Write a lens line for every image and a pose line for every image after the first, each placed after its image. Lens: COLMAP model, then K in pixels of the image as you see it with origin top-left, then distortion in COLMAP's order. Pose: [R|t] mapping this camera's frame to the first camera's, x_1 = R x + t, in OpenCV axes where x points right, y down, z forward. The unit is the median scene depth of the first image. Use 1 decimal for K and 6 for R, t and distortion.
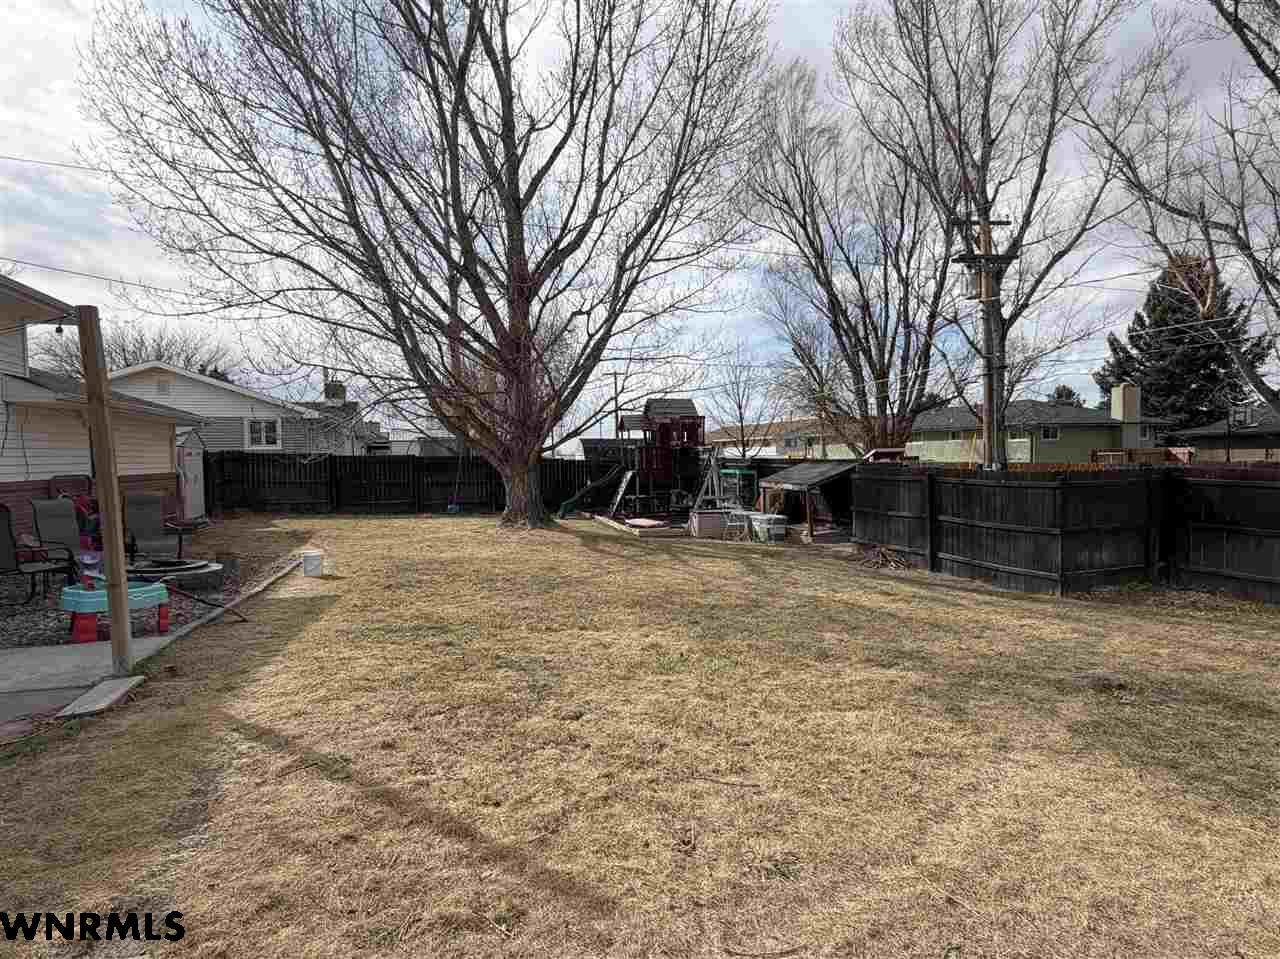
lens RADIAL K [[680.8, 0, 644.1], [0, 680.8, 484.0], [0, 0, 1]] dist [0.001203, -0.003283]
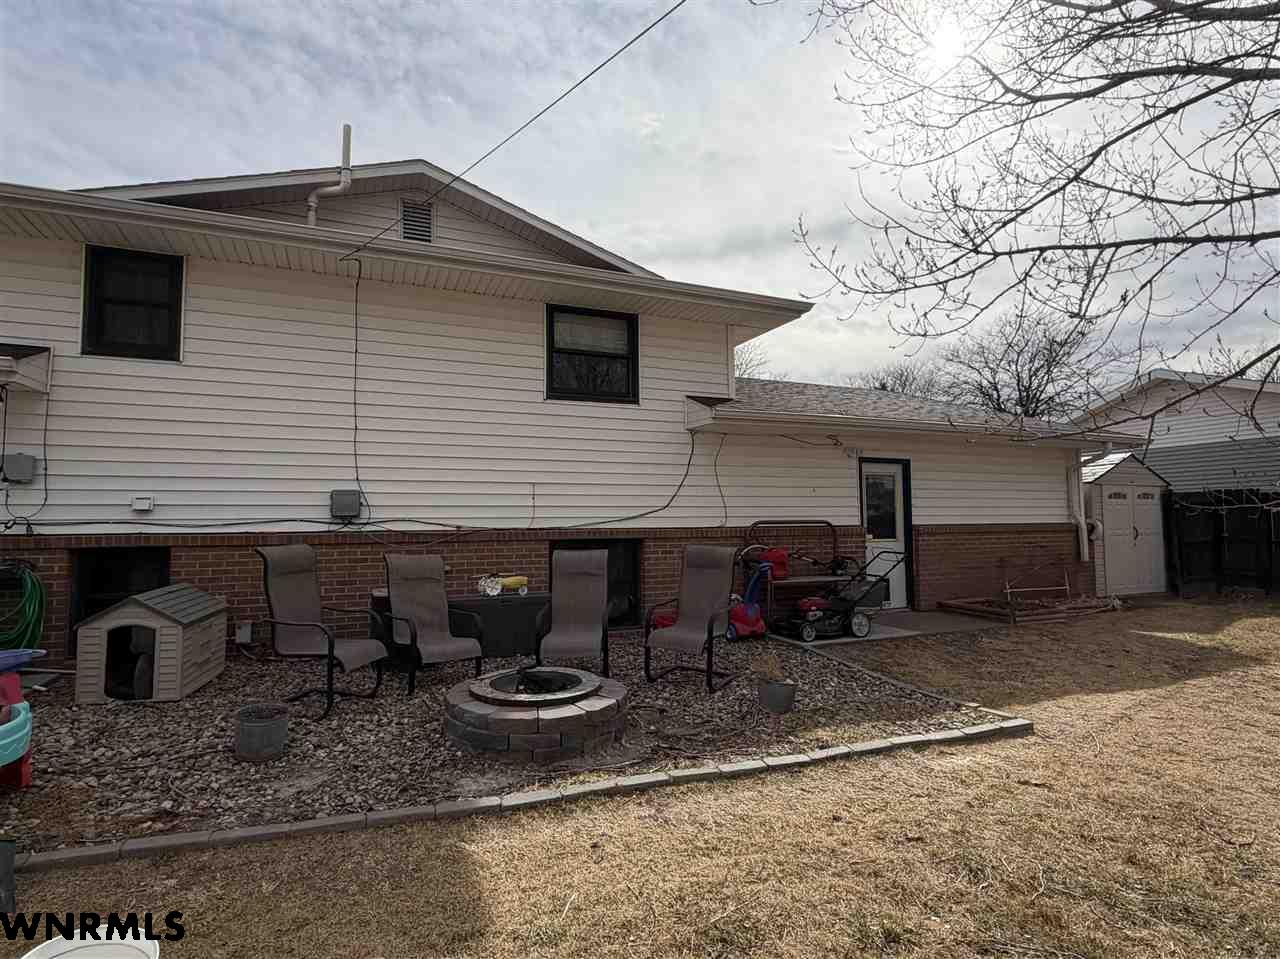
lens RADIAL K [[680.8, 0, 649.1], [0, 680.8, 487.7], [0, 0, 1]] dist [0.001203, -0.003283]
pose [[0.068773, -0.042529, -0.996725, -0.085185], [-0.034974, 0.998374, -0.045012, -0.008966], [0.997019, 0.037955, 0.067174, 0.685381]]
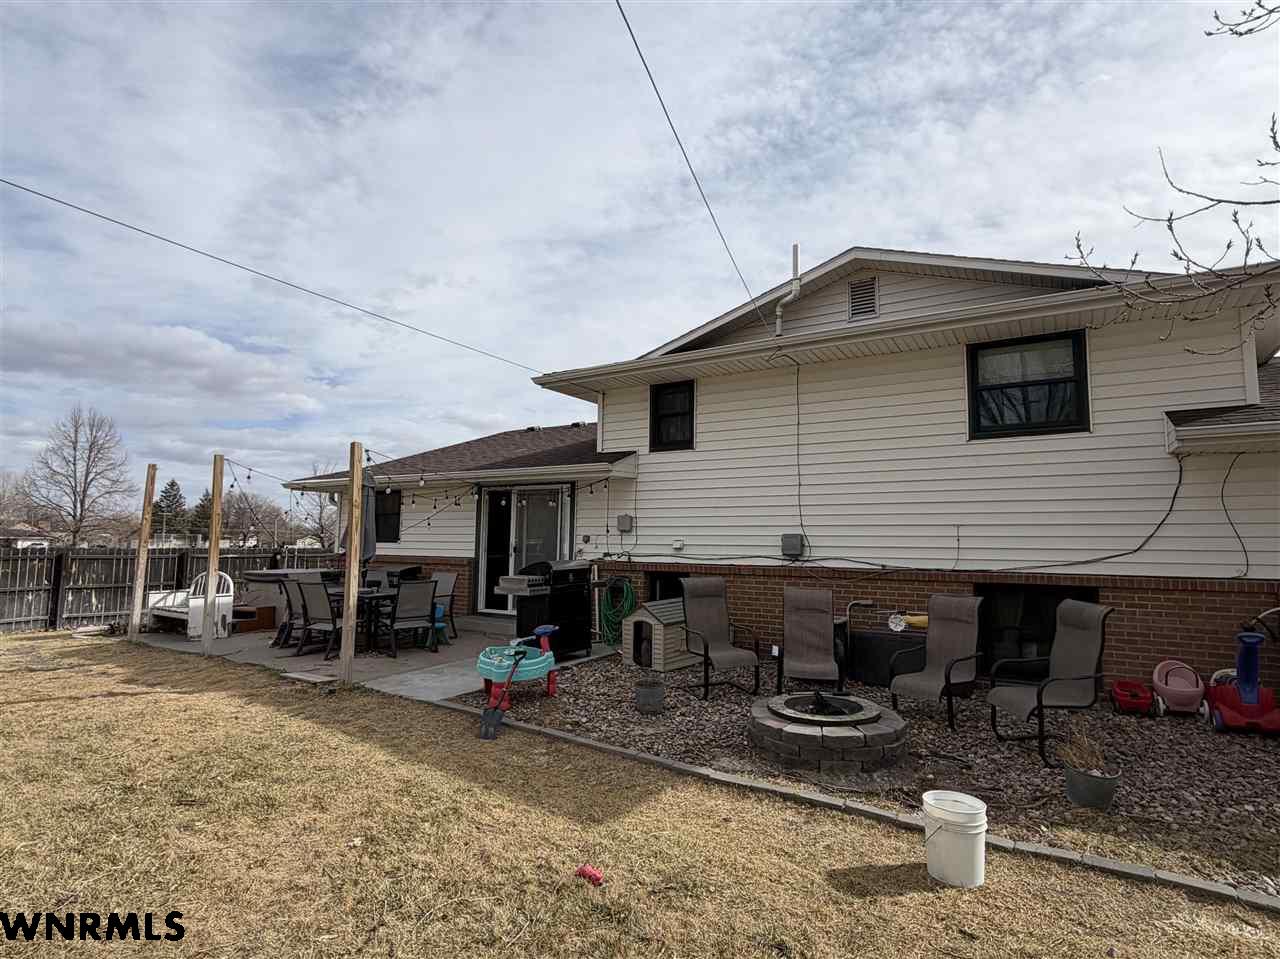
lens RADIAL K [[689.5, 0, 652.5], [0, 689.5, 496.6], [0, 0, 1]] dist [-0.000417, -0.002652]
pose [[-0.779491, -0.036495, -0.625350, -0.092036], [-0.027667, 0.999333, -0.023834, -0.038896], [0.625803, -0.001277, -0.779980, 0.926737]]
